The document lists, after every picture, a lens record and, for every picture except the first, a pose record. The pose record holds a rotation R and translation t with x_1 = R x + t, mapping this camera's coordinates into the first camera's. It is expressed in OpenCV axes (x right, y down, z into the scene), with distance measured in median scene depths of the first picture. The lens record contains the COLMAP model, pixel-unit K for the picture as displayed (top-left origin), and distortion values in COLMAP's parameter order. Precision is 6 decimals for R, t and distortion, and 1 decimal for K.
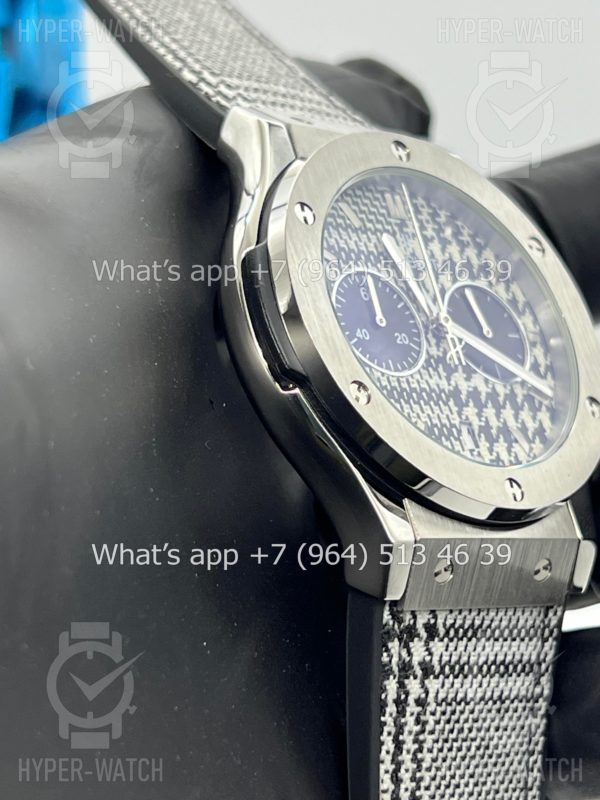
lens RADIAL K [[1868.1, 0, 298.2], [0, 1868.1, 399.2], [0, 0, 1]] dist [0.129939, 0.000000]
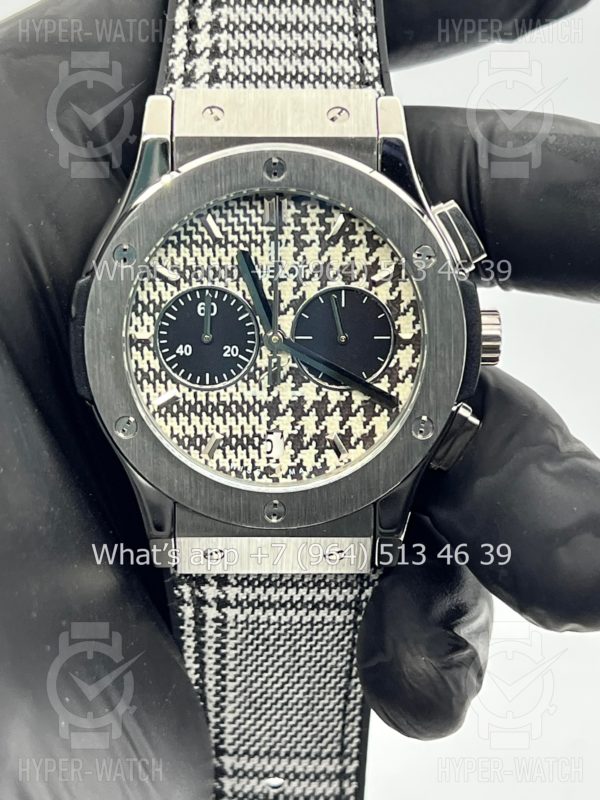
lens RADIAL K [[1868.1, 0, 302.8], [0, 1868.1, 403.9], [0, 0, 1]] dist [0.129939, 0.000000]
pose [[0.761181, 0.339234, -0.552742, 0.745198], [0.031642, 0.831846, 0.554103, -0.649483], [0.647767, -0.439263, 0.622451, 0.304137]]
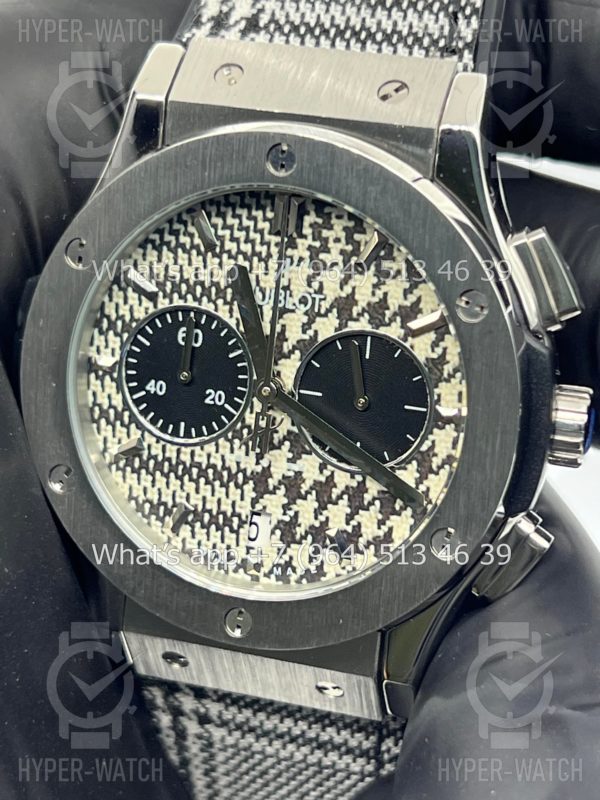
lens RADIAL K [[1868.1, 0, 300.2], [0, 1868.1, 393.4], [0, 0, 1]] dist [0.129939, 0.000000]
pose [[0.514129, 0.449597, -0.730434, 0.703974], [0.083266, 0.821422, 0.564210, -0.516561], [0.853661, -0.350897, 0.384881, 0.717411]]
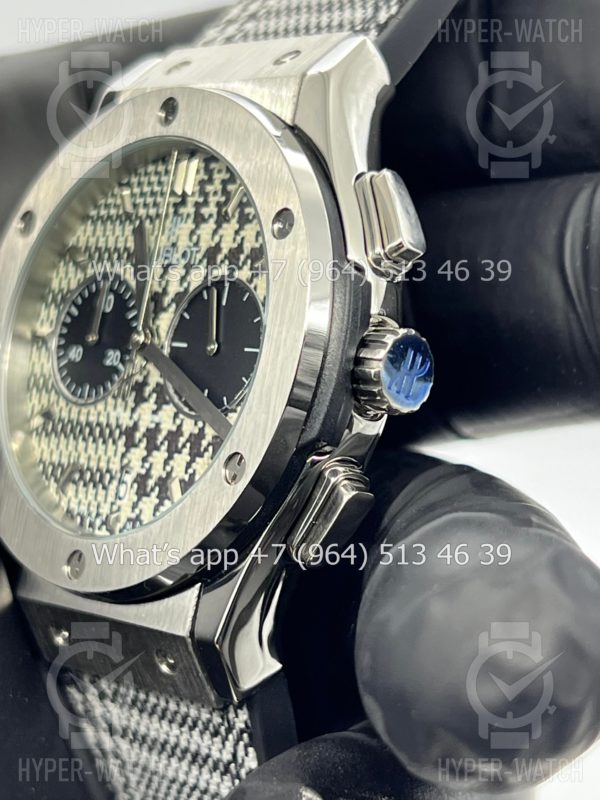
lens RADIAL K [[1868.1, 0, 301.3], [0, 1868.1, 398.8], [0, 0, 1]] dist [0.129939, 0.000000]
pose [[0.047918, 0.184464, -0.981670, 0.925992], [0.166534, 0.967568, 0.189943, -0.166534], [0.984871, -0.172583, 0.015644, 1.084373]]
